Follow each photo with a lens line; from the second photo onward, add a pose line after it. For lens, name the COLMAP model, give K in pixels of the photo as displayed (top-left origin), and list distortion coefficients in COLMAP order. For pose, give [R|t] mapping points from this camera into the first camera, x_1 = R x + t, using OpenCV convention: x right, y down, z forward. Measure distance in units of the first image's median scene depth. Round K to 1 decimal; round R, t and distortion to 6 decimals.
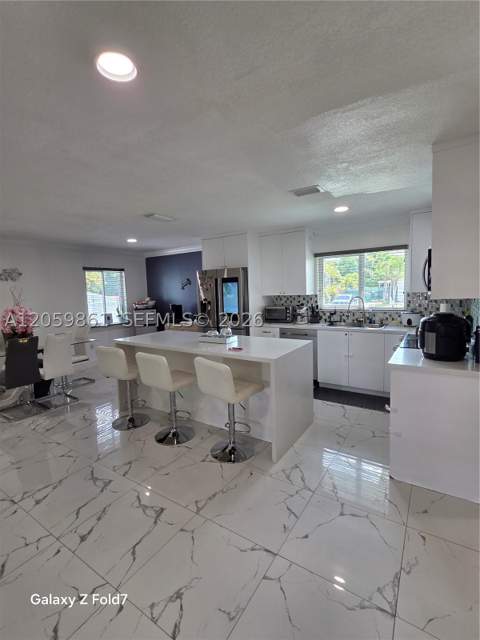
lens RADIAL K [[295.1, 0, 244.7], [0, 295.1, 317.3], [0, 0, 1]] dist [-0.000049, -0.001298]
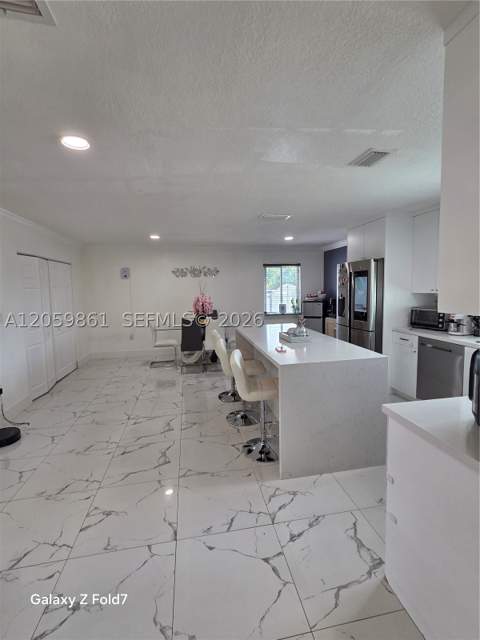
lens RADIAL K [[295.1, 0, 246.2], [0, 295.1, 316.5], [0, 0, 1]] dist [-0.000049, -0.001298]
pose [[0.693173, 0.088644, -0.715300, 0.465841], [-0.070227, 0.995993, 0.055374, -0.034269], [0.717342, 0.011849, 0.696620, 0.208910]]
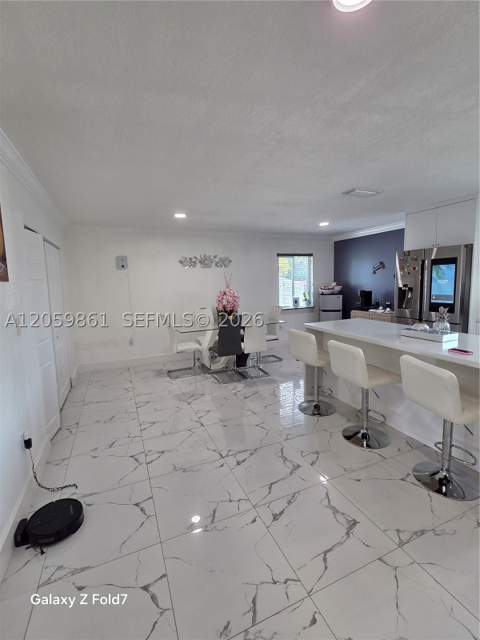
lens RADIAL K [[295.1, 0, 243.9], [0, 295.1, 313.6], [0, 0, 1]] dist [-0.000049, -0.001298]
pose [[0.830981, 0.069928, -0.551888, -0.065981], [-0.050398, 0.997452, 0.050501, 0.001470], [0.554013, -0.014151, 0.832388, 0.053274]]
